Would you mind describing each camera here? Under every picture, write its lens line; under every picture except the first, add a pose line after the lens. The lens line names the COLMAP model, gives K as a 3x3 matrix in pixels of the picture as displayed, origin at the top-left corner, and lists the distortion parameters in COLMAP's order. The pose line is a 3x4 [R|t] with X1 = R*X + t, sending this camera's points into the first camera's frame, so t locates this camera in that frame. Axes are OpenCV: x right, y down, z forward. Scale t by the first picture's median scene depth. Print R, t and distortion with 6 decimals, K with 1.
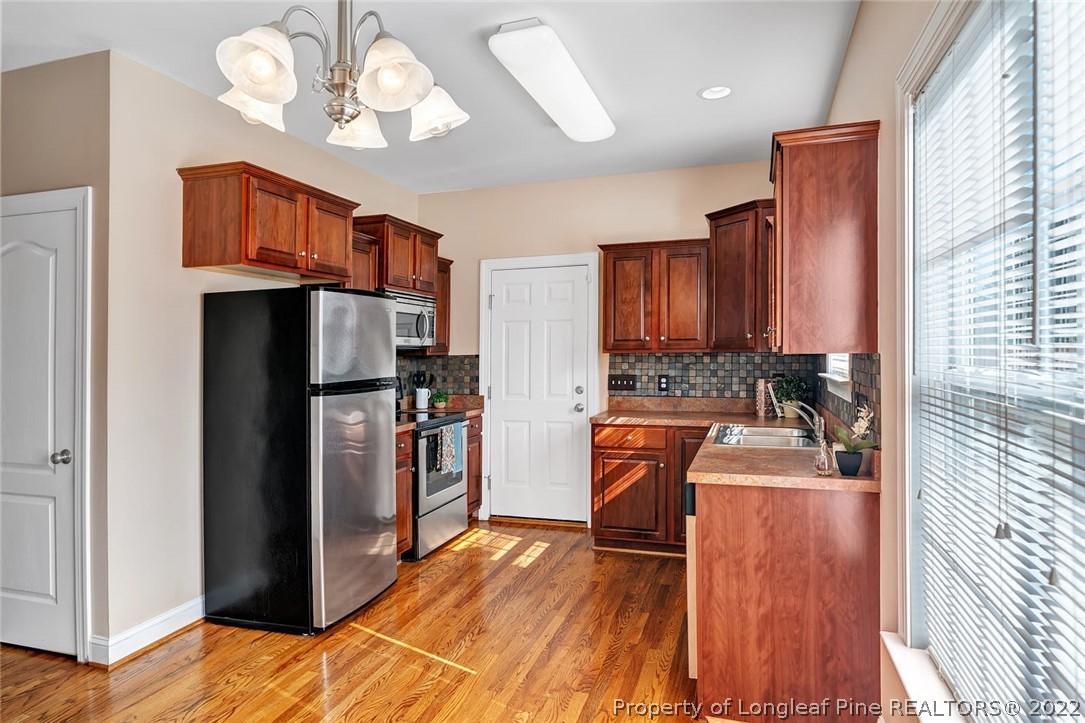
lens RADIAL K [[614.9, 0, 542.5], [0, 614.9, 361.5], [0, 0, 1]] dist [0.001884, 0.000576]
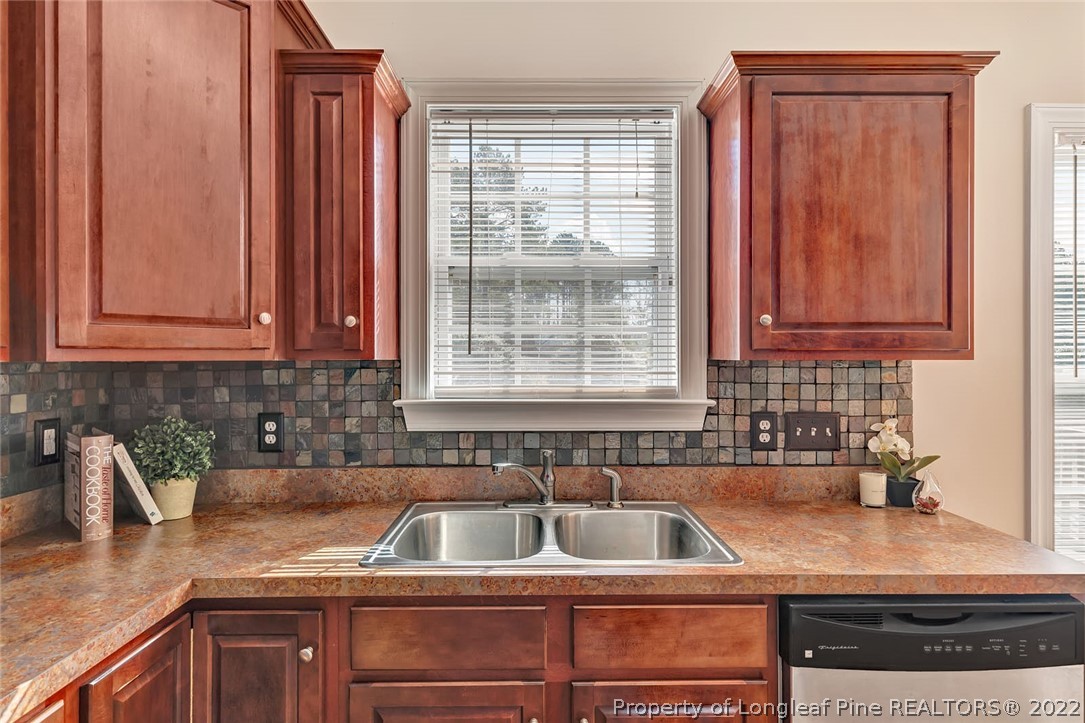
lens RADIAL K [[614.9, 0, 542.5], [0, 614.9, 361.5], [0, 0, 1]] dist [0.001884, 0.000576]
pose [[-0.329155, 0.003729, 0.944269, -0.070356], [0.023764, 0.999708, 0.004335, -0.010064], [-0.943977, 0.023867, -0.329147, 0.817724]]
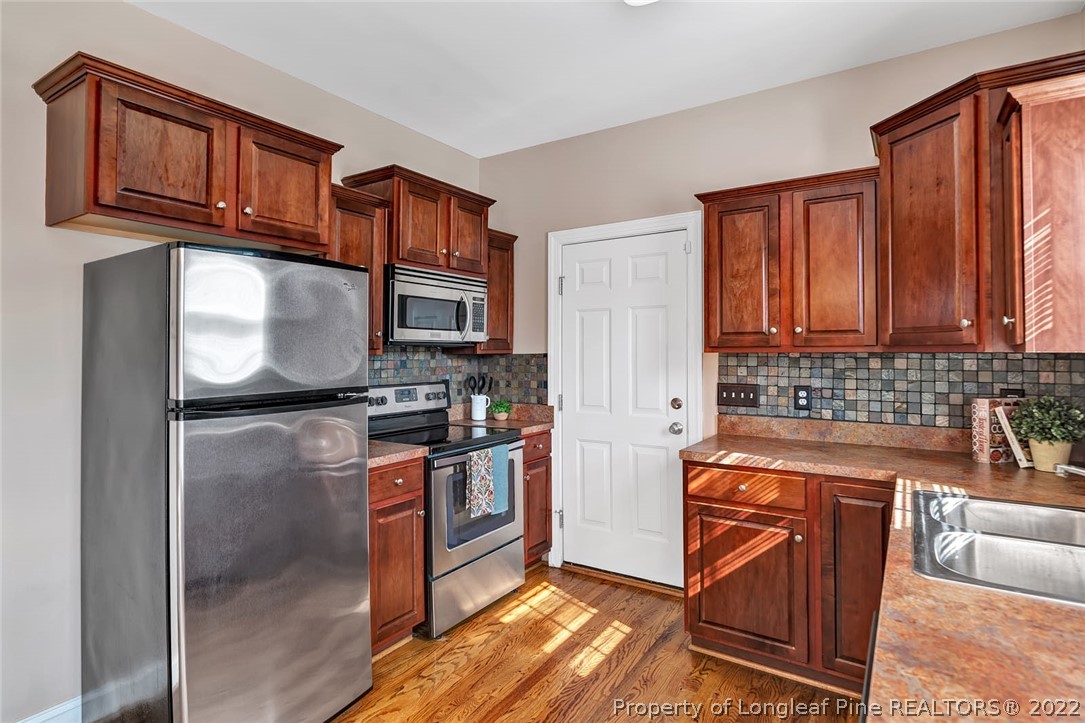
lens RADIAL K [[558.9, 0, 541.2], [0, 558.9, 332.6], [0, 0, 1]] dist [-0.003686, -0.001221]
pose [[0.967314, -0.003417, -0.253559, 0.080308], [-0.008588, 0.998894, -0.046226, -0.005509], [0.253437, 0.046893, 0.966215, 0.357458]]
